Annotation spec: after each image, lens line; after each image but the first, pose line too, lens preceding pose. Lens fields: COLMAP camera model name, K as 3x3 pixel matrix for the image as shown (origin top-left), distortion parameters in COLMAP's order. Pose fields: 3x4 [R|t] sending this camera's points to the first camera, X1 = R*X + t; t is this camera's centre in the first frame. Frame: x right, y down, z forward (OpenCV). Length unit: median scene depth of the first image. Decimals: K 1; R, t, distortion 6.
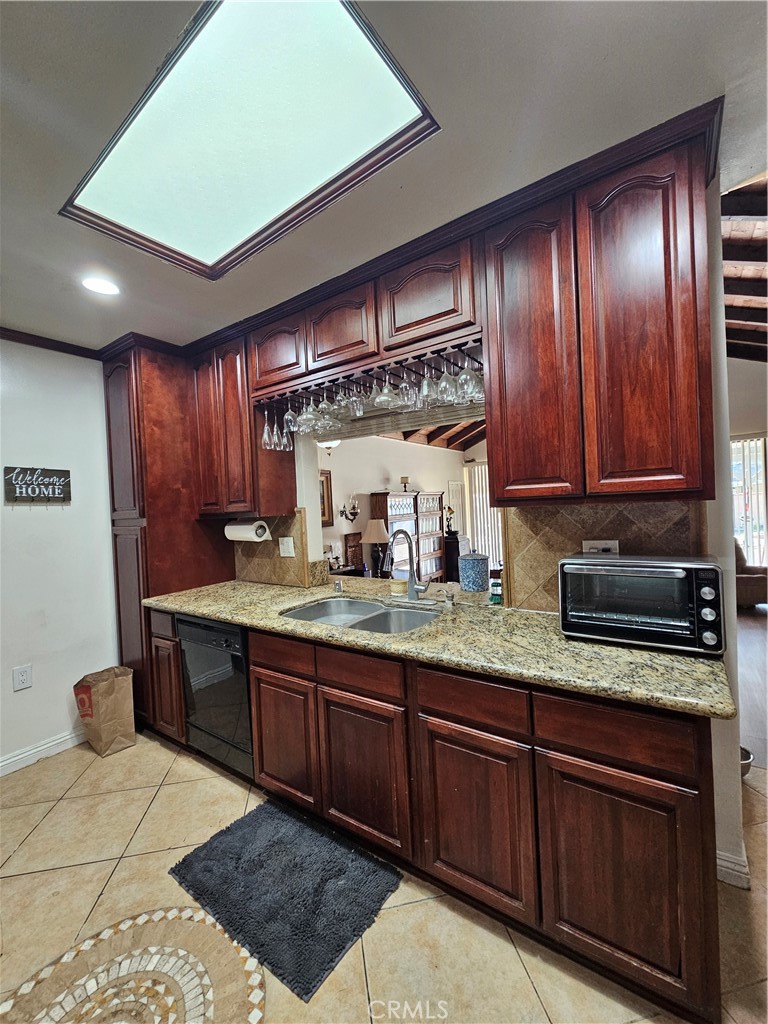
lens RADIAL K [[417.2, 0, 382.4], [0, 417.2, 510.6], [0, 0, 1]] dist [0.000691, -0.000777]
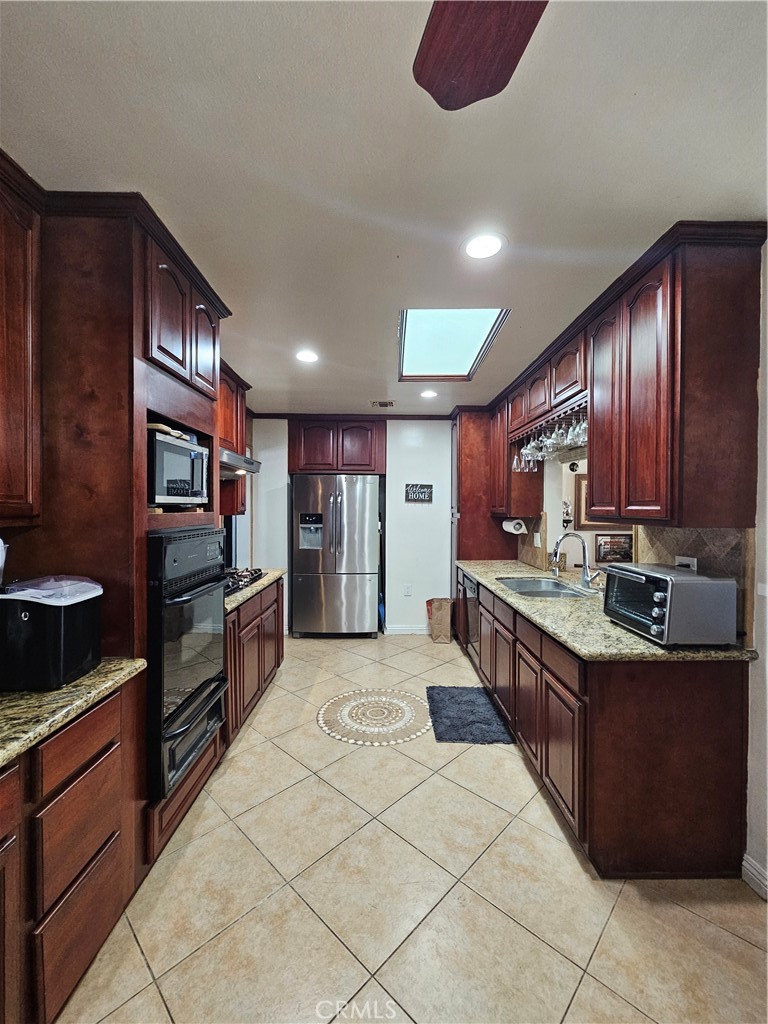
lens RADIAL K [[417.2, 0, 387.2], [0, 417.2, 512.0], [0, 0, 1]] dist [0.000691, -0.000777]
pose [[0.581266, 0.055045, -0.811850, 0.659445], [-0.039298, 0.998444, 0.039559, -0.044422], [0.812764, 0.008910, 0.582524, -0.235473]]
